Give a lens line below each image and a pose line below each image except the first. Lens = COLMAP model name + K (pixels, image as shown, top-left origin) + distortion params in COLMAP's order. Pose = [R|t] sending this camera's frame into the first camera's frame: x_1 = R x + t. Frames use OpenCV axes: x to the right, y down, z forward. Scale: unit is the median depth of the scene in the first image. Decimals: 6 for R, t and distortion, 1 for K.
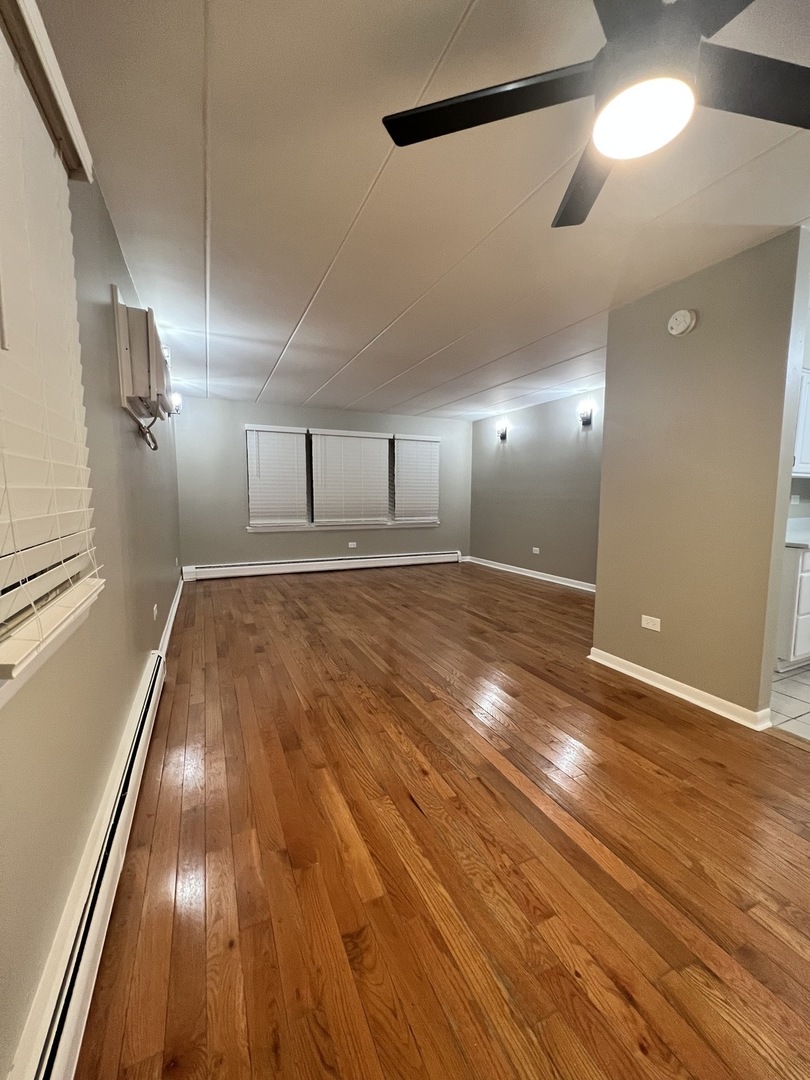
lens RADIAL K [[435.8, 0, 403.7], [0, 435.8, 540.7], [0, 0, 1]] dist [0.001895, 0.001312]
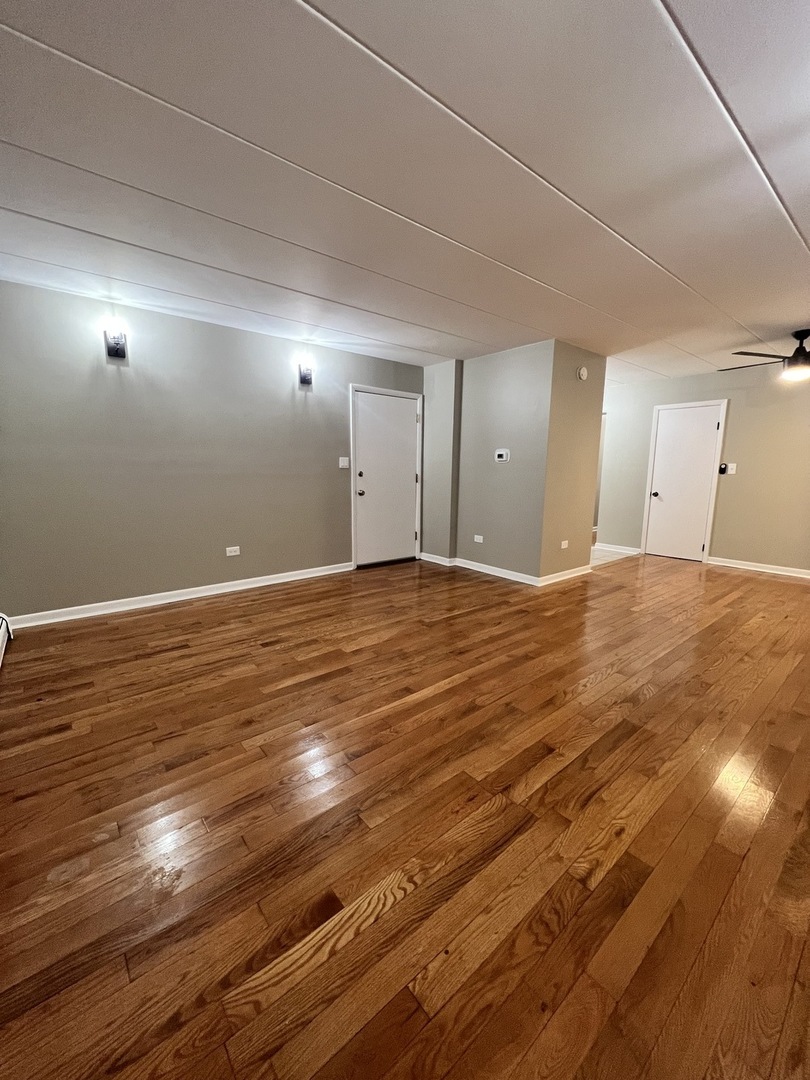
lens RADIAL K [[435.8, 0, 403.1], [0, 435.8, 538.6], [0, 0, 1]] dist [0.001895, 0.001312]
pose [[-0.260581, -0.163525, 0.951502, -0.581203], [0.094743, 0.976463, 0.193762, -0.147097], [-0.960792, 0.140639, -0.238955, 1.299781]]
